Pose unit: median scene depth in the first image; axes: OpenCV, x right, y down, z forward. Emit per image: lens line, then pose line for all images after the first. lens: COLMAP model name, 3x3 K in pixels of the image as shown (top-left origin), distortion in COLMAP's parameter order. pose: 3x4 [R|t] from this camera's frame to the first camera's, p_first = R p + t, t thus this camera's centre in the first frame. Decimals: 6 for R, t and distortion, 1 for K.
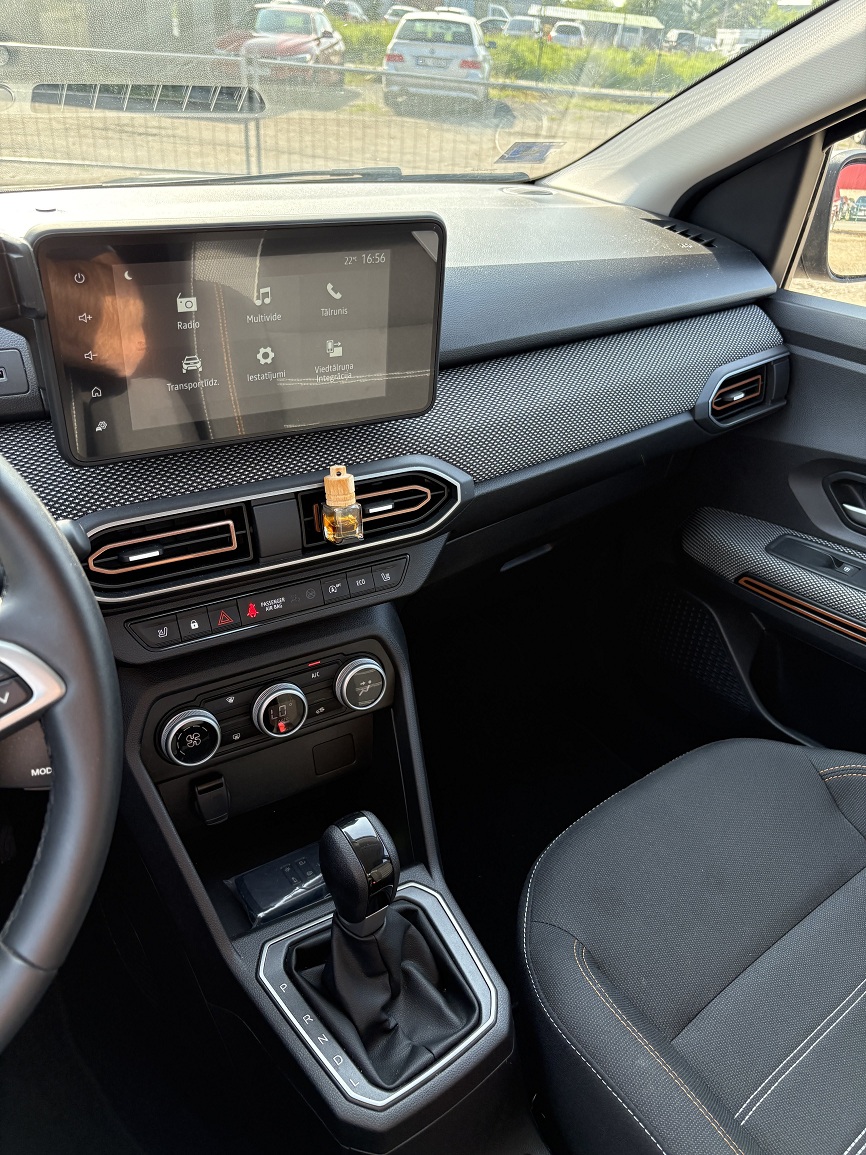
lens RADIAL K [[865.3, 0, 432.6], [0, 865.3, 579.4], [0, 0, 1]] dist [0.055741, -0.062186]
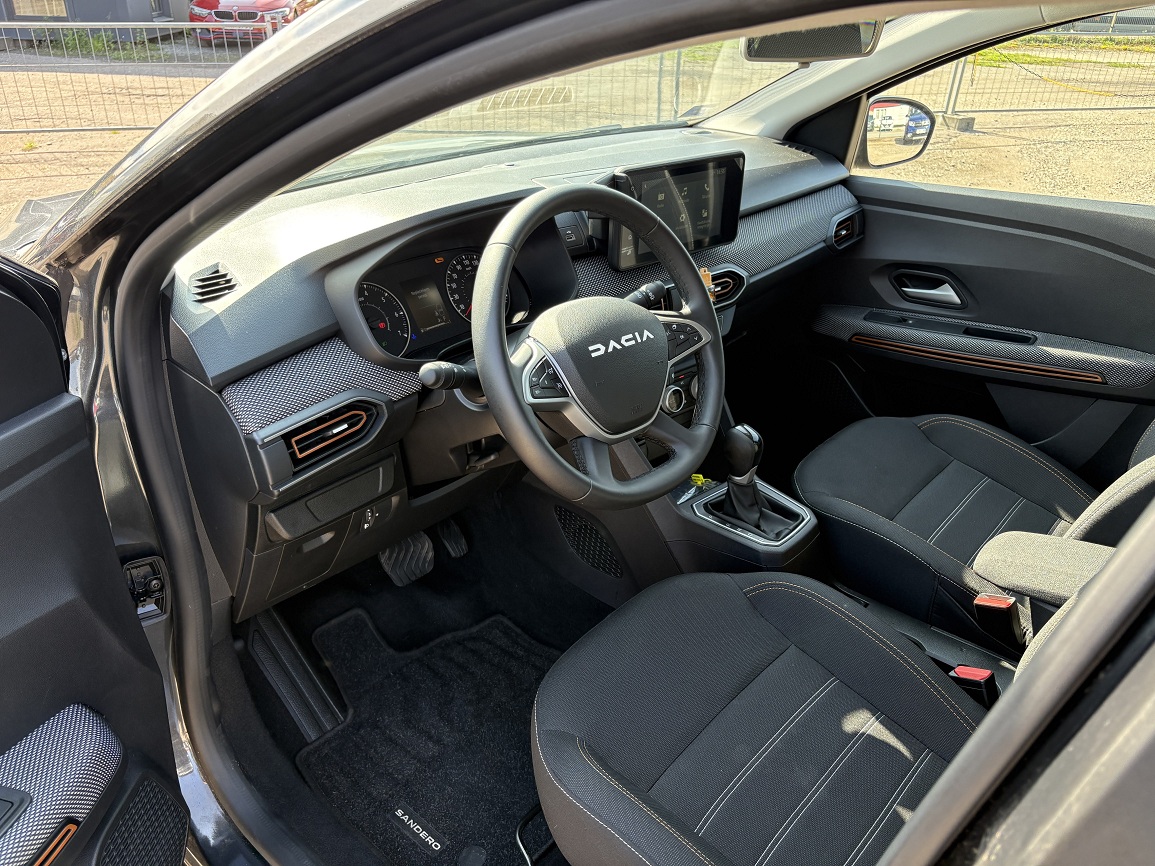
lens RADIAL K [[873.5, 0, 563.0], [0, 873.5, 434.9], [0, 0, 1]] dist [0.007348, 0.001239]
pose [[0.981372, -0.126704, 0.144412, -0.550572], [0.136407, 0.988873, -0.059355, 0.241617], [-0.135285, 0.077948, 0.987736, -0.710137]]
